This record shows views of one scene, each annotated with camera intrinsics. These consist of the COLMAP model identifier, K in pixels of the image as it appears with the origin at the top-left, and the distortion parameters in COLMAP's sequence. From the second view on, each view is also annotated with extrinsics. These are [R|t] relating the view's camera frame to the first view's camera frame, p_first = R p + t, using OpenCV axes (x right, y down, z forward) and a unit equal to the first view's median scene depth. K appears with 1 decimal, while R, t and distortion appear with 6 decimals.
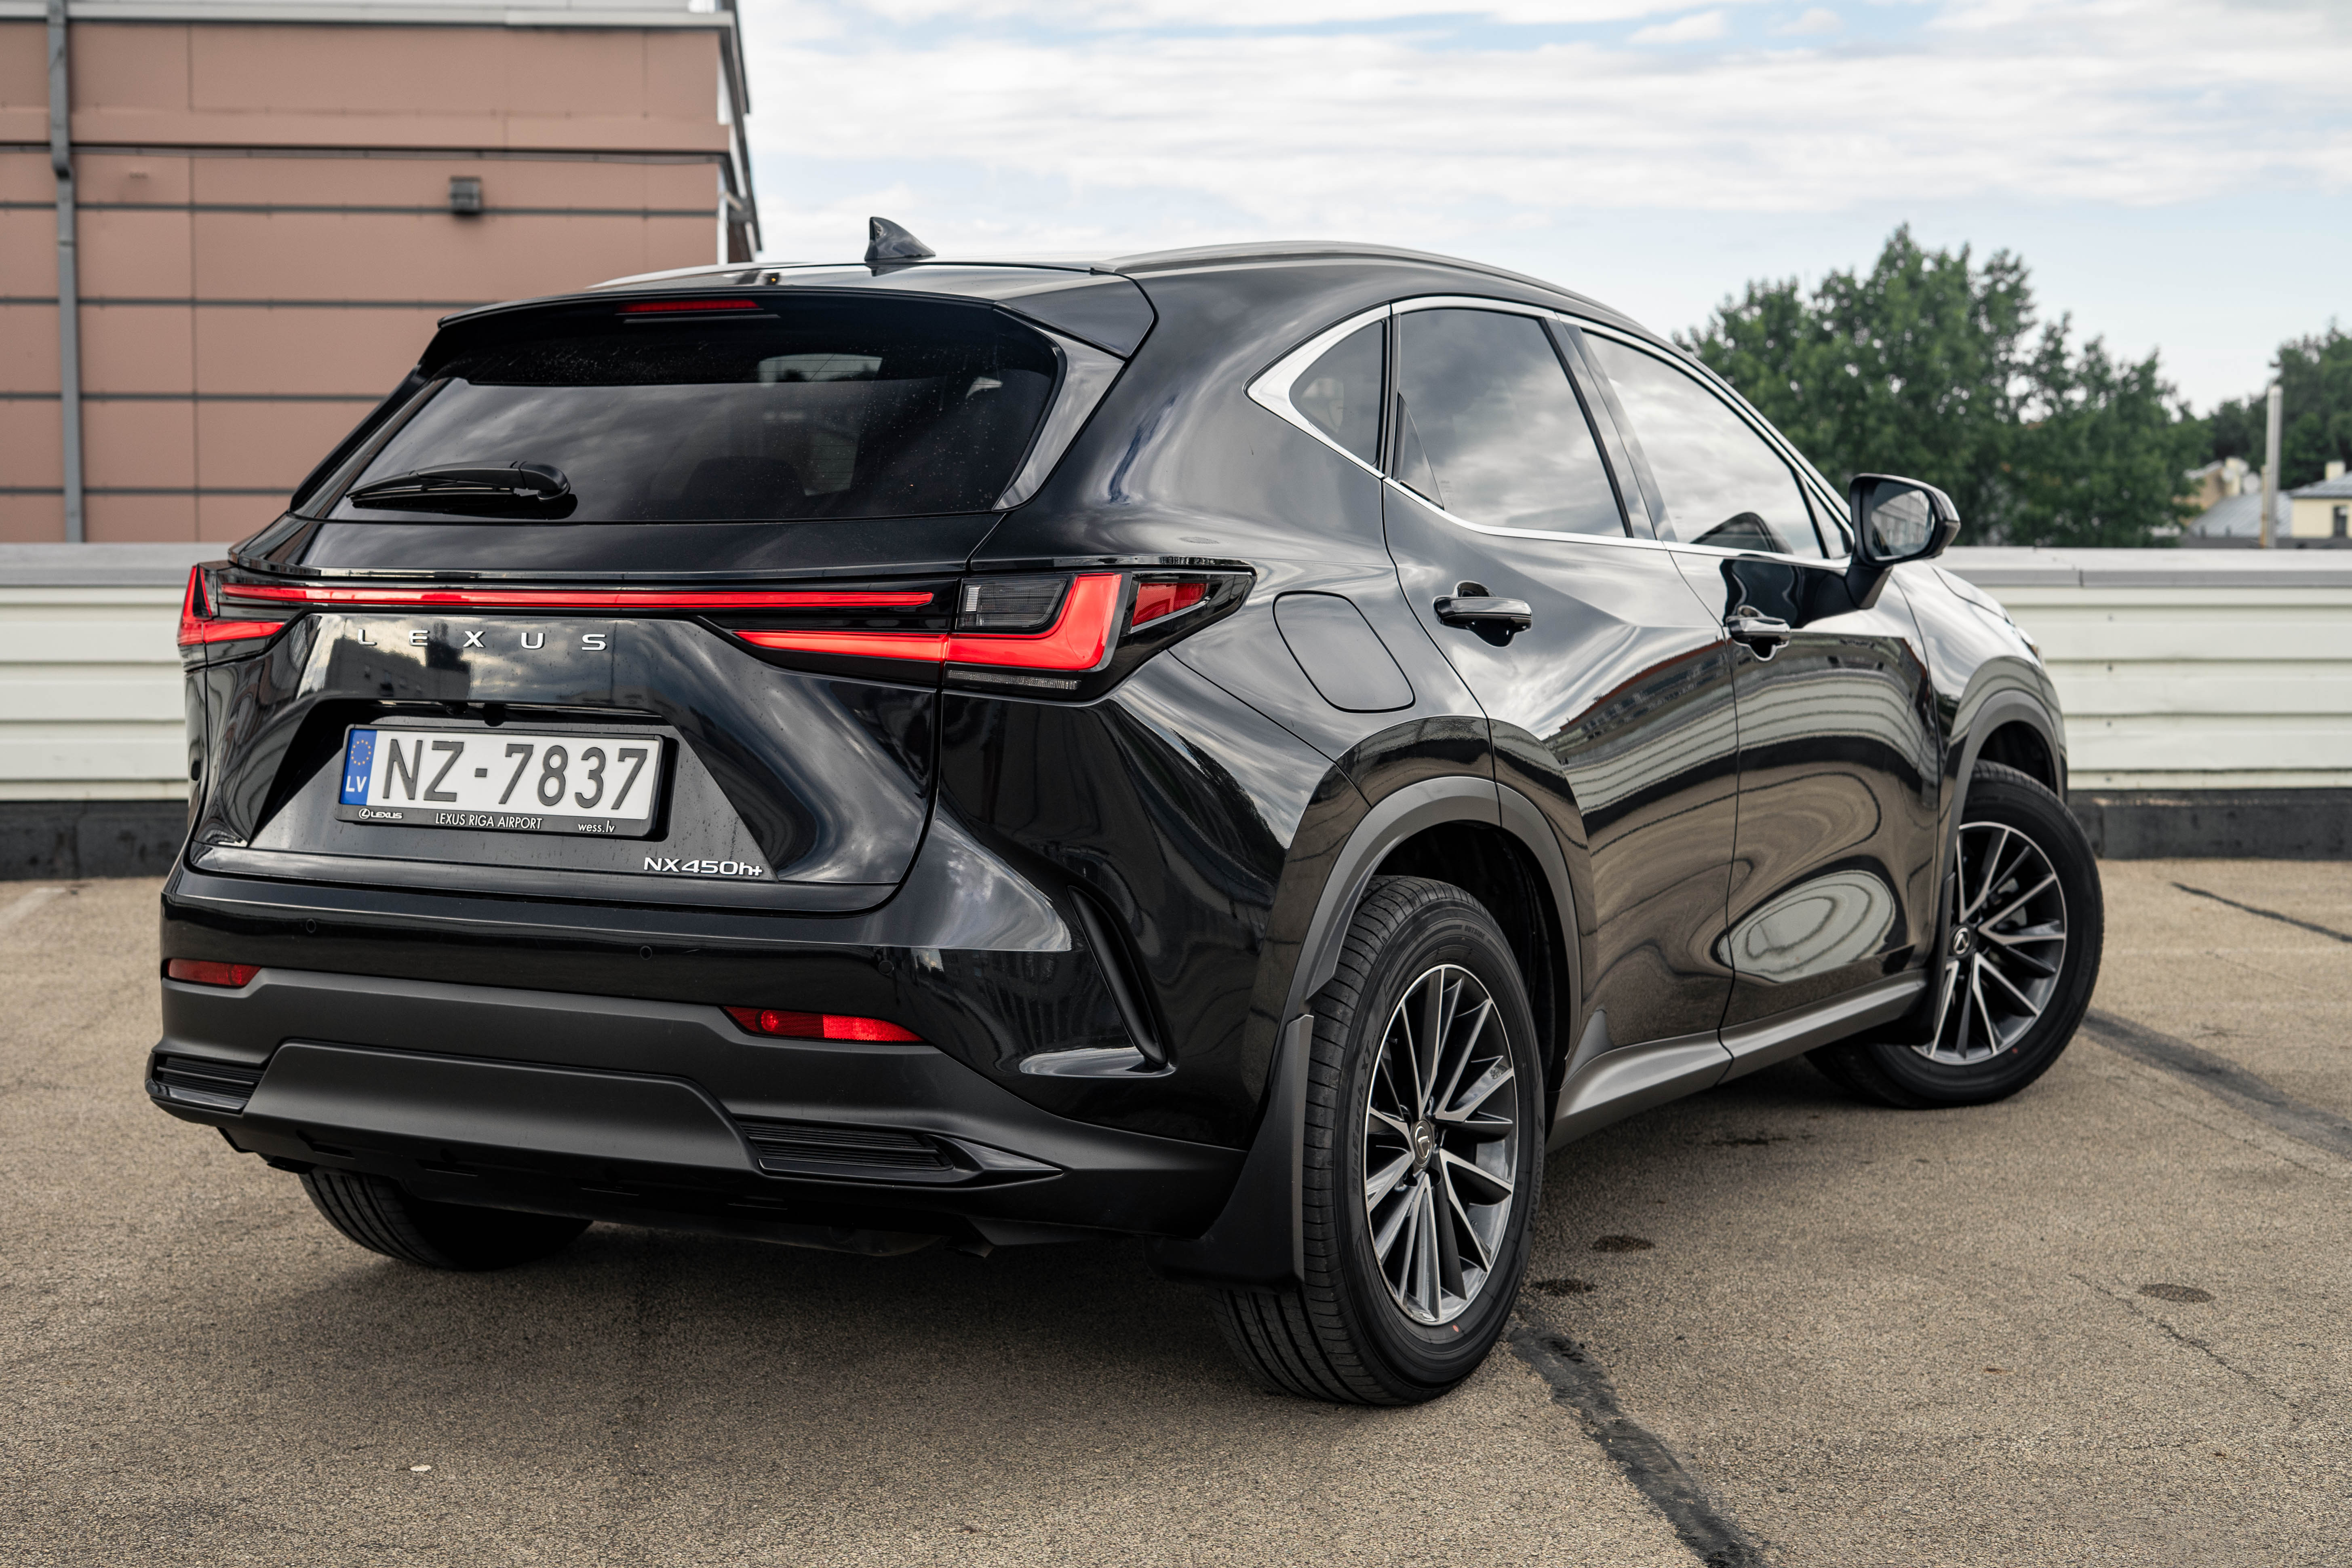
lens RADIAL K [[3608.8, 0, 1176.0], [0, 3608.8, 784.0], [0, 0, 1]] dist [-0.006630, 0.023618]
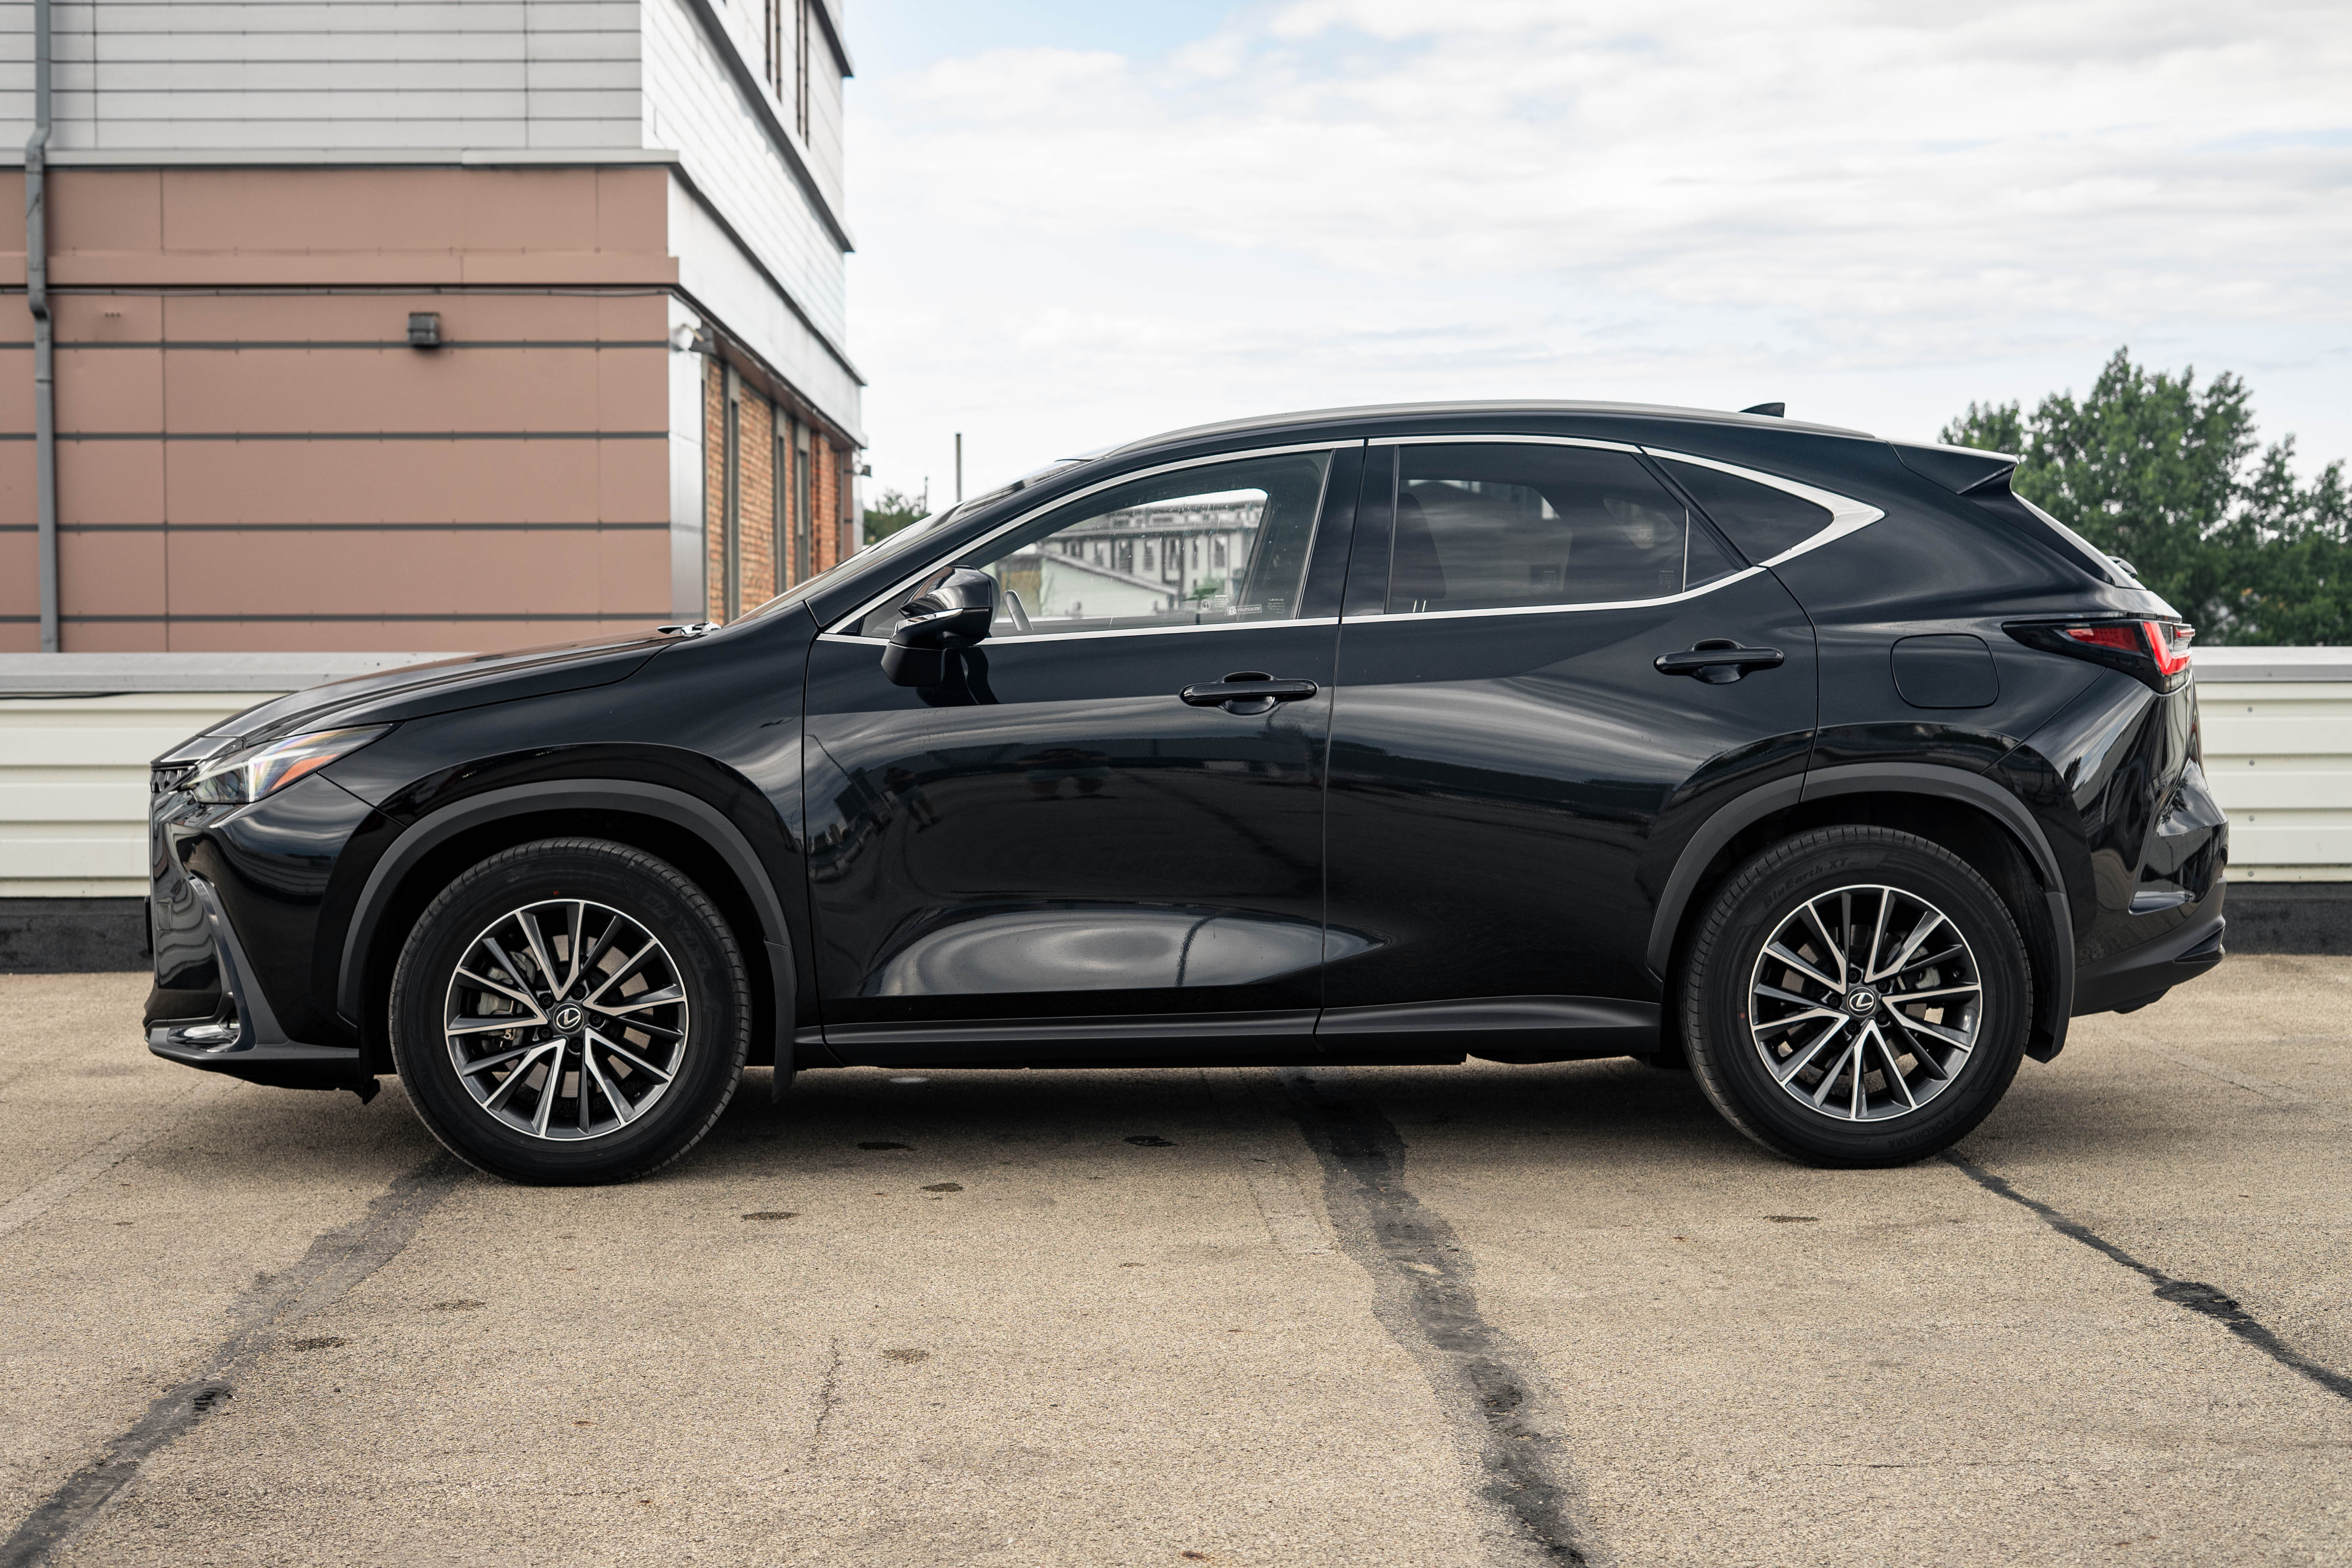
lens RADIAL K [[3608.8, 0, 1176.0], [0, 3608.8, 784.0], [0, 0, 1]] dist [-0.006630, 0.023618]
pose [[0.996455, -0.003192, -0.084062, 0.102960], [0.000069, 0.999311, -0.037127, 0.004605], [0.084123, 0.036990, 0.995769, -0.002434]]
